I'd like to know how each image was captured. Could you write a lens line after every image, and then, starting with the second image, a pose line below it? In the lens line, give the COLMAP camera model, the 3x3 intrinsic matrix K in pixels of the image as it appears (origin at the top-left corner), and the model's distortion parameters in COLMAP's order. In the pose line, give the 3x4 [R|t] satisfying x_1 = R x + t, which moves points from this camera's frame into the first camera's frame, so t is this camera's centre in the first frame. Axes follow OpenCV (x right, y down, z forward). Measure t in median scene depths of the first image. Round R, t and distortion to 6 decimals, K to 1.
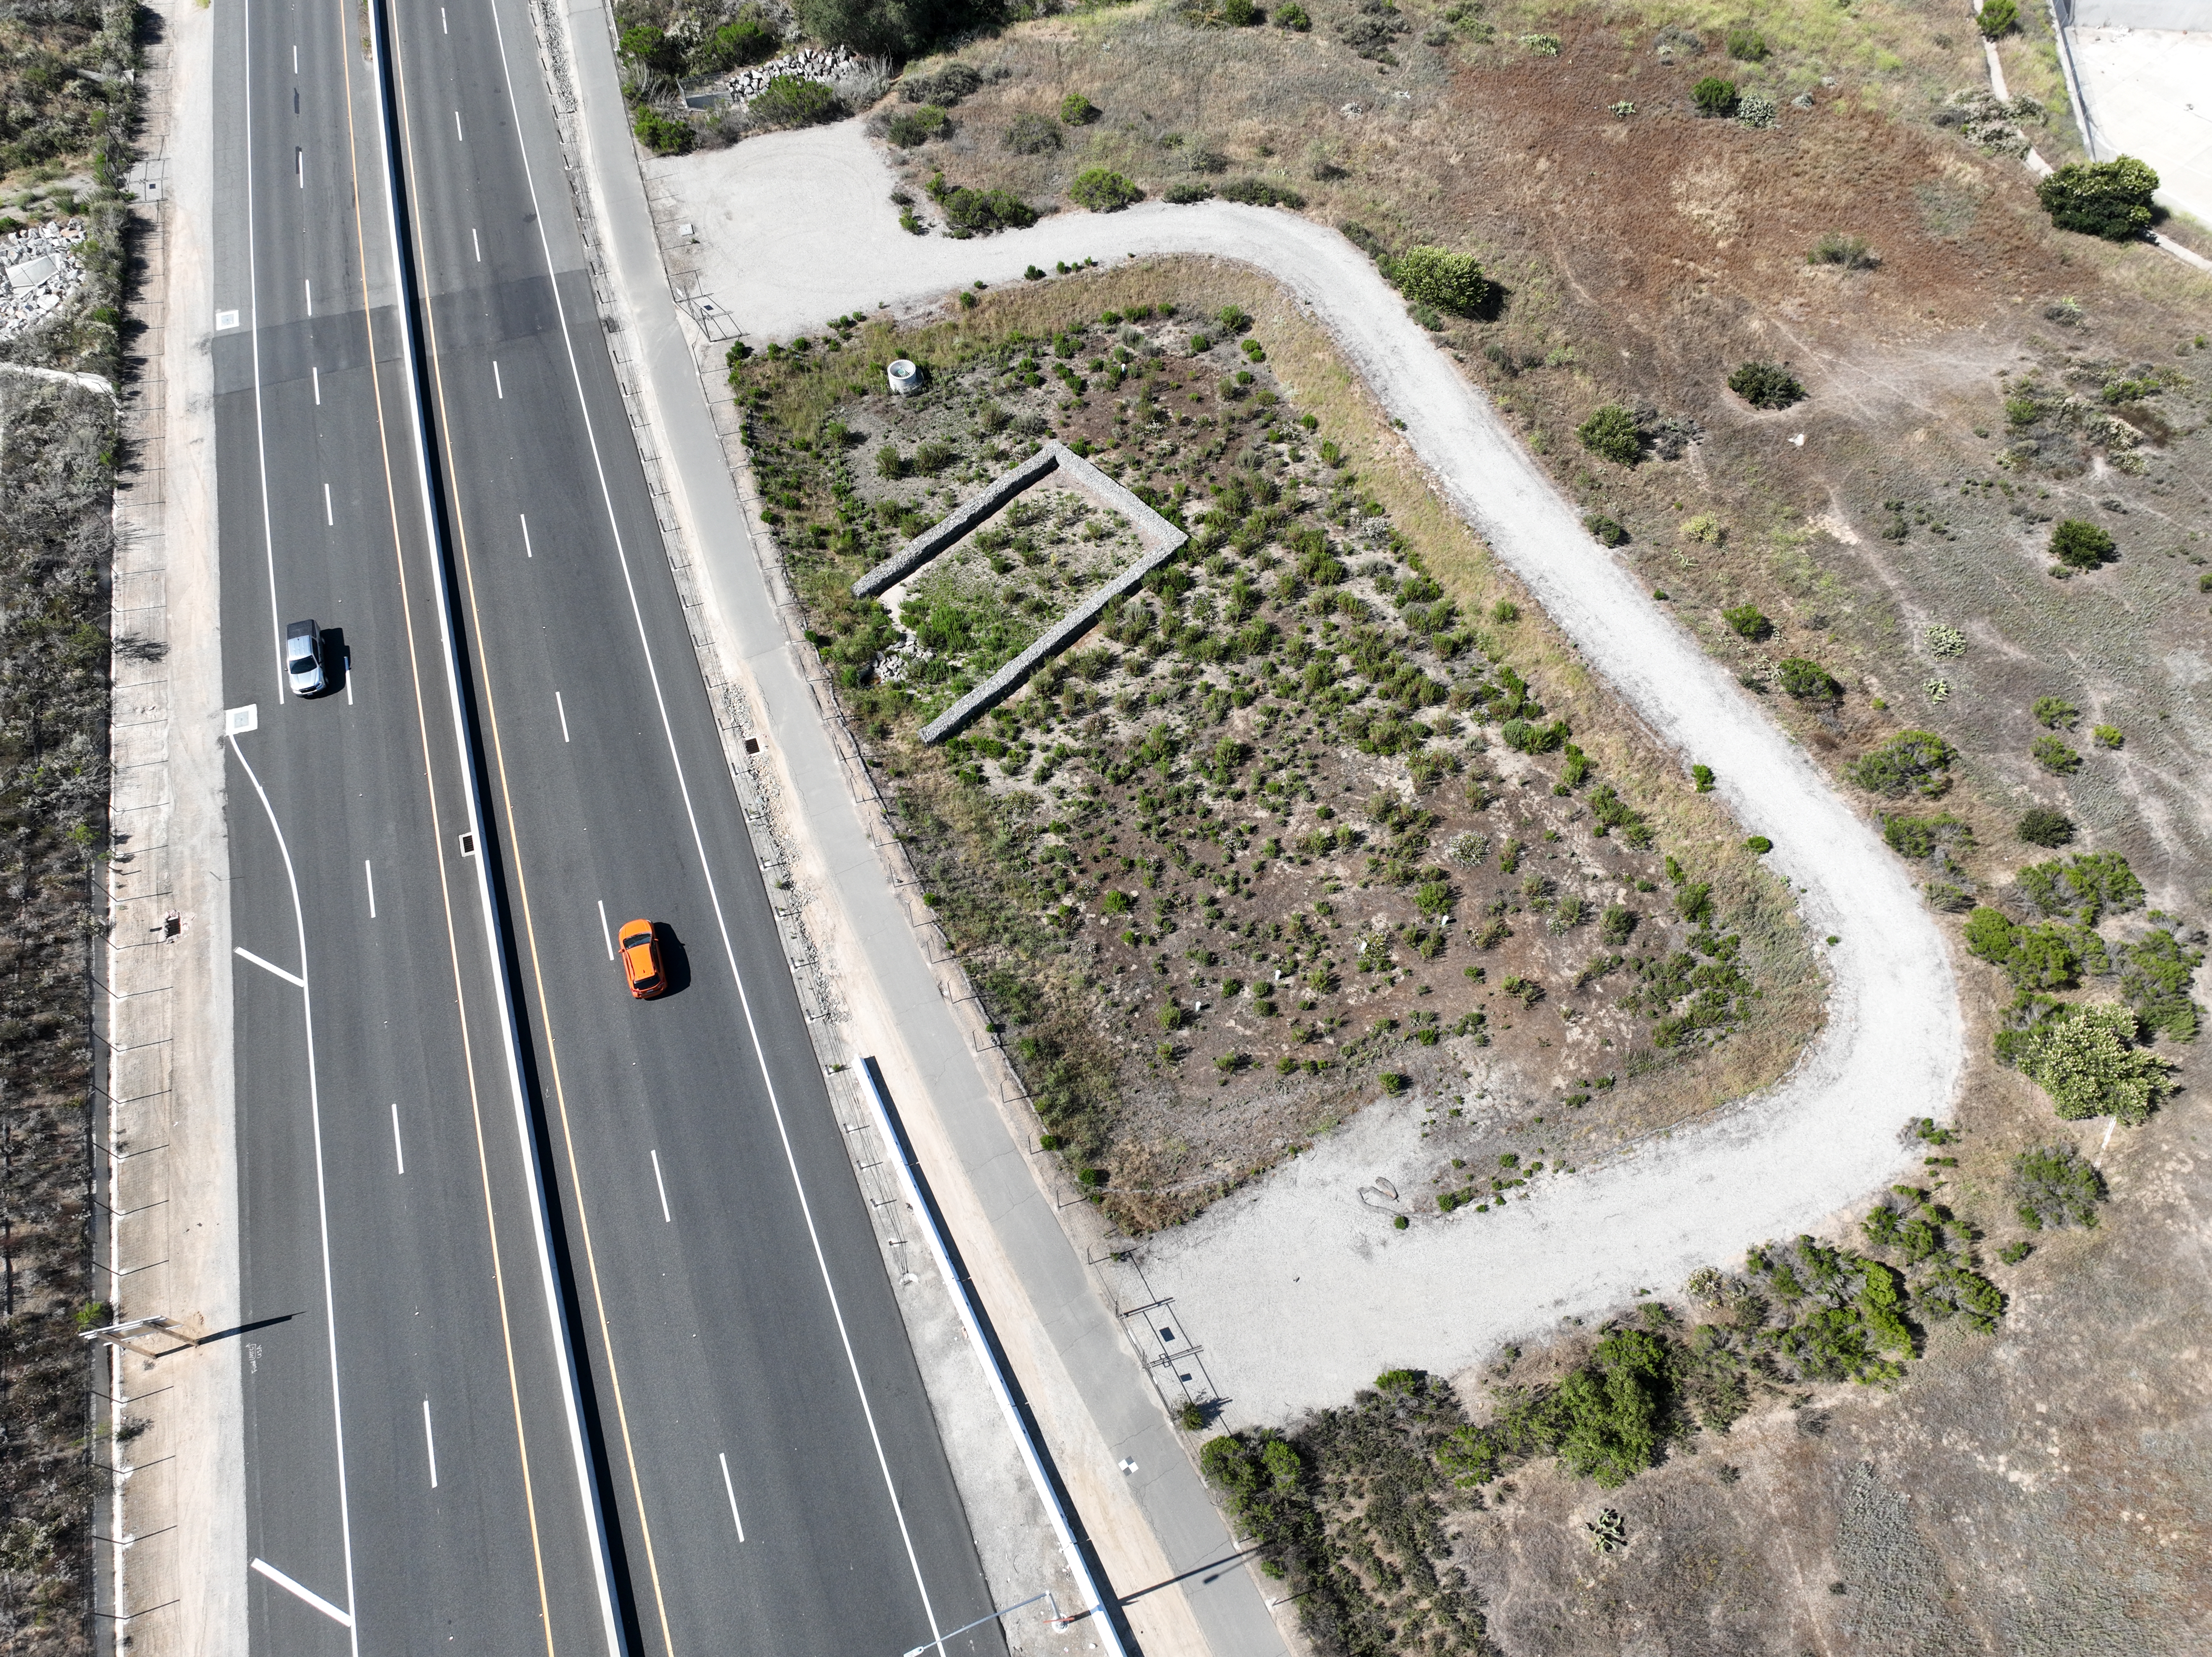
lens RADIAL K [[1532.7, 0, 1114.4], [0, 1532.7, 830.1], [0, 0, 1]] dist [-0.000754, 0.012616]
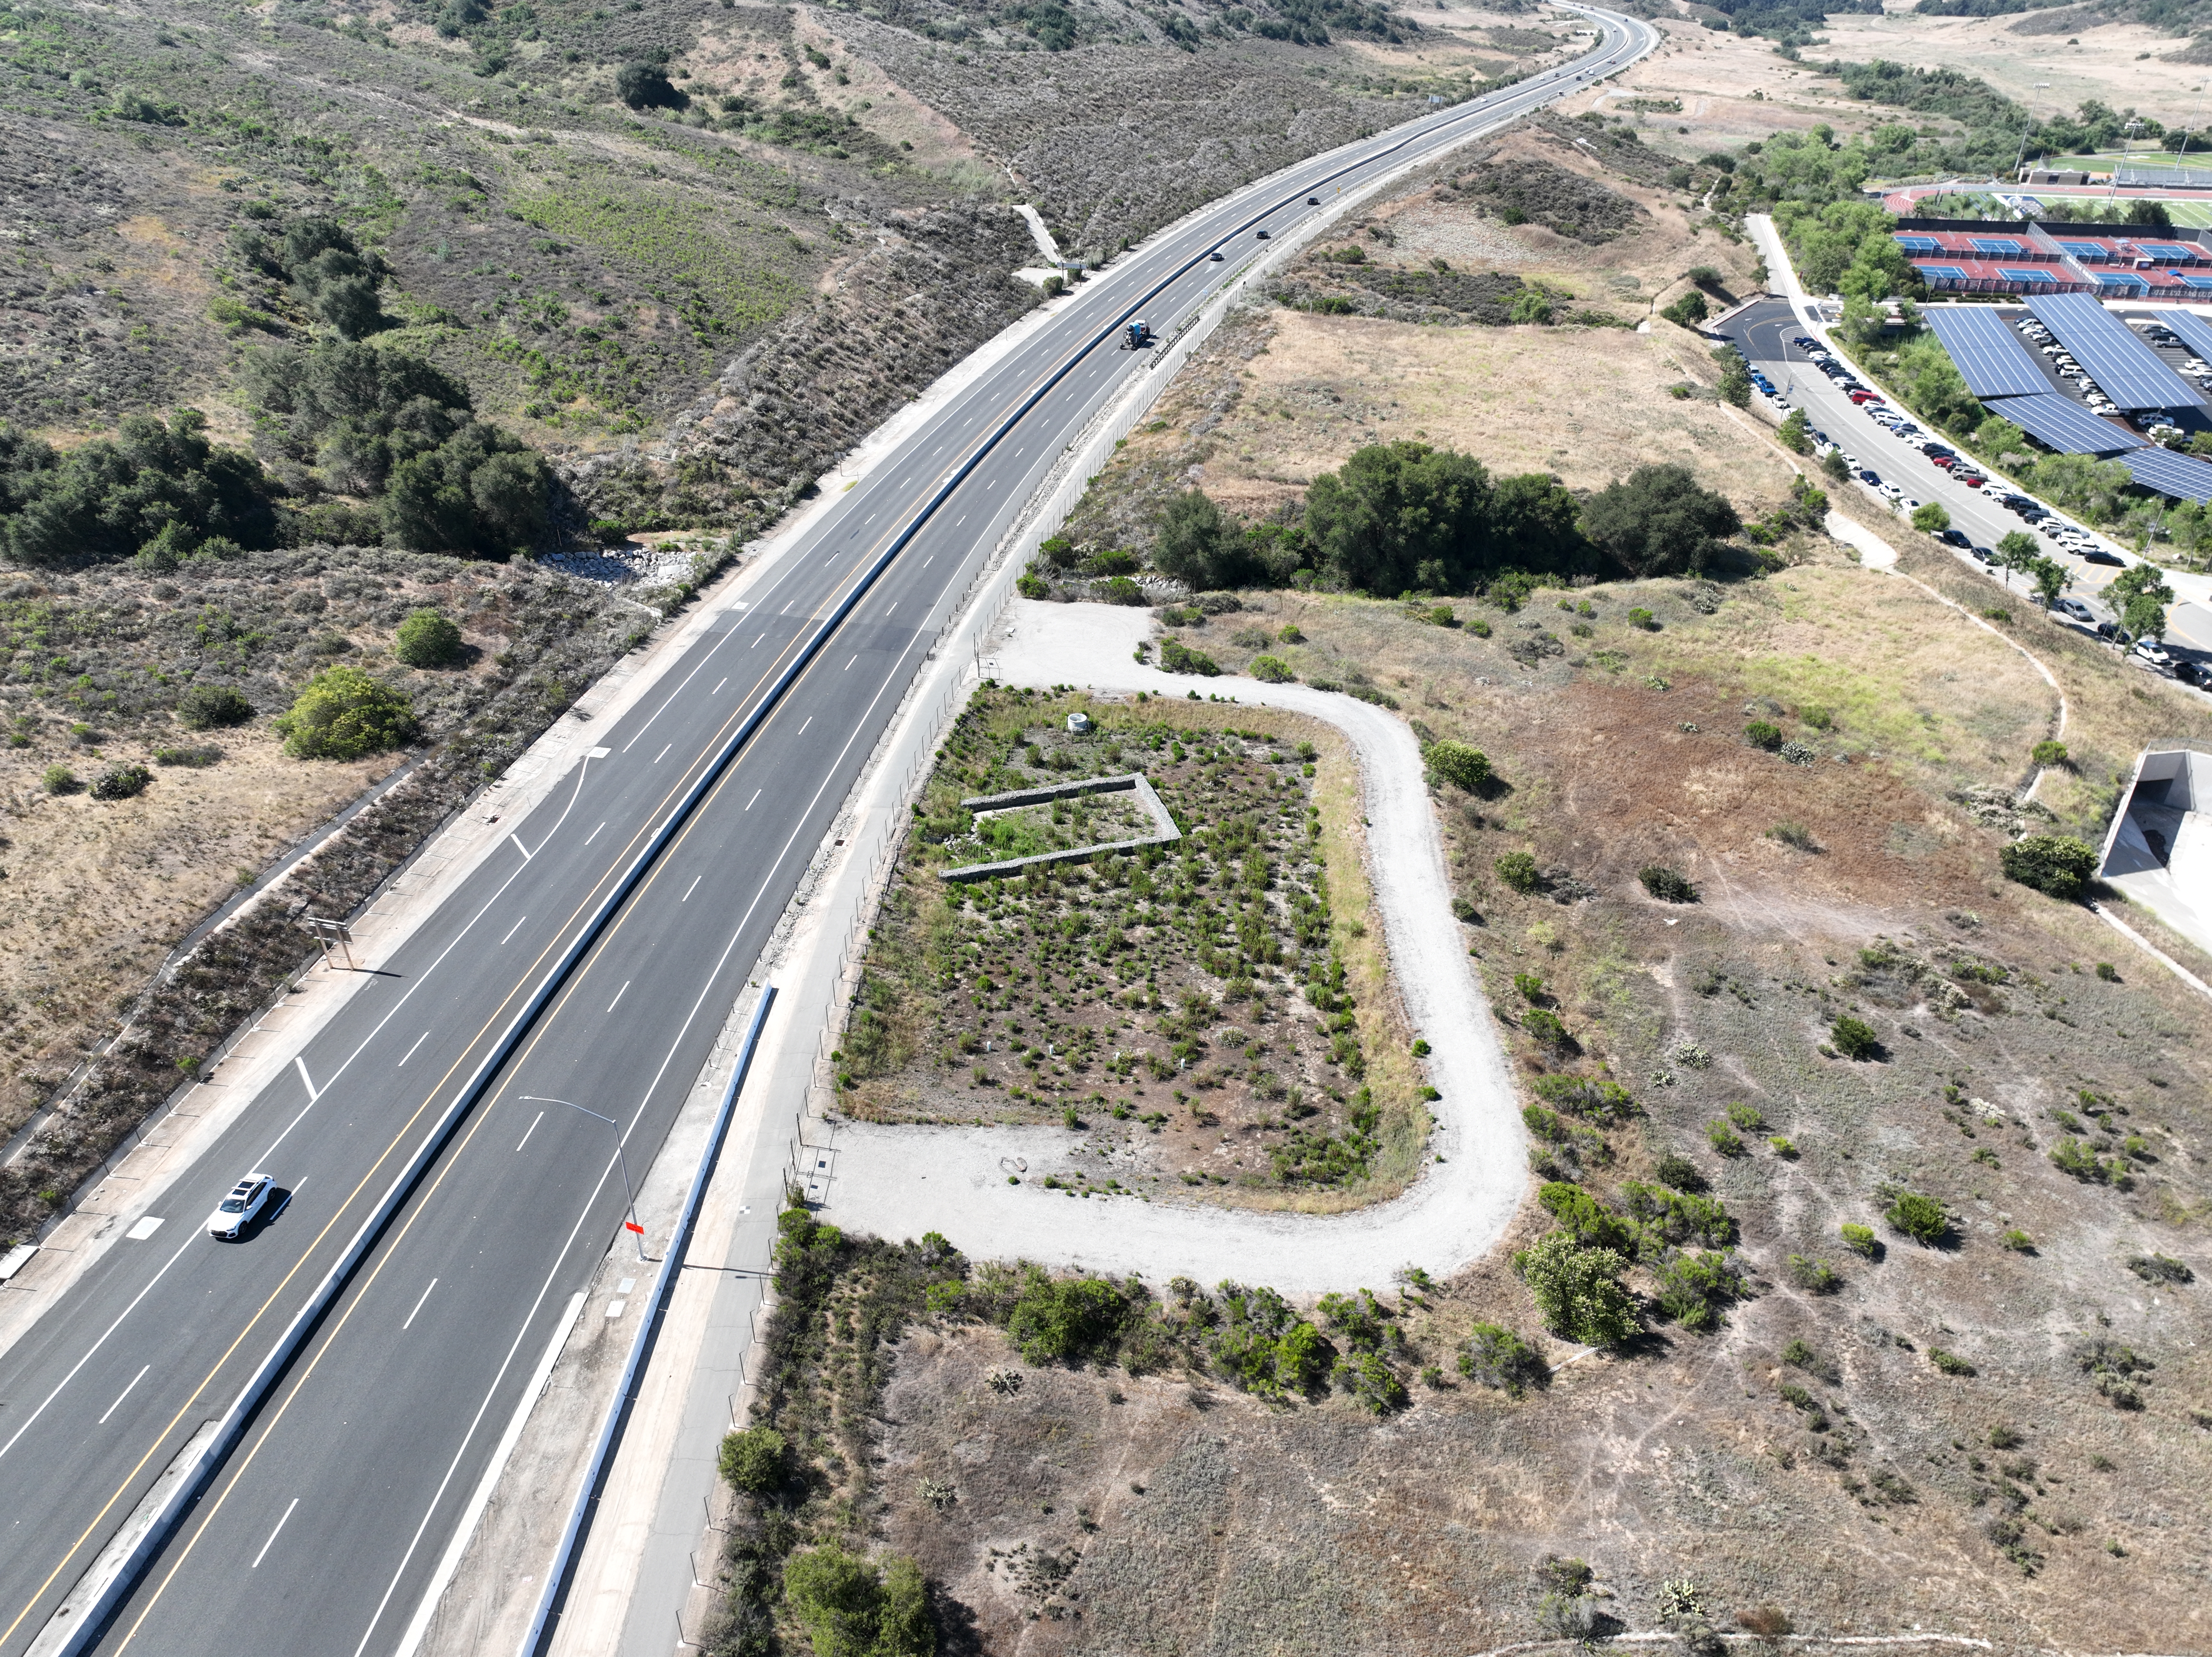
lens RADIAL K [[1549.6, 0, 1109.6], [0, 1549.6, 814.0], [0, 0, 1]] dist [0.007820, -0.003823]
pose [[0.881949, 0.256140, -0.395676, 0.586912], [-0.408559, 0.834041, -0.370749, 0.372226], [0.235046, 0.488639, 0.840230, -0.244492]]
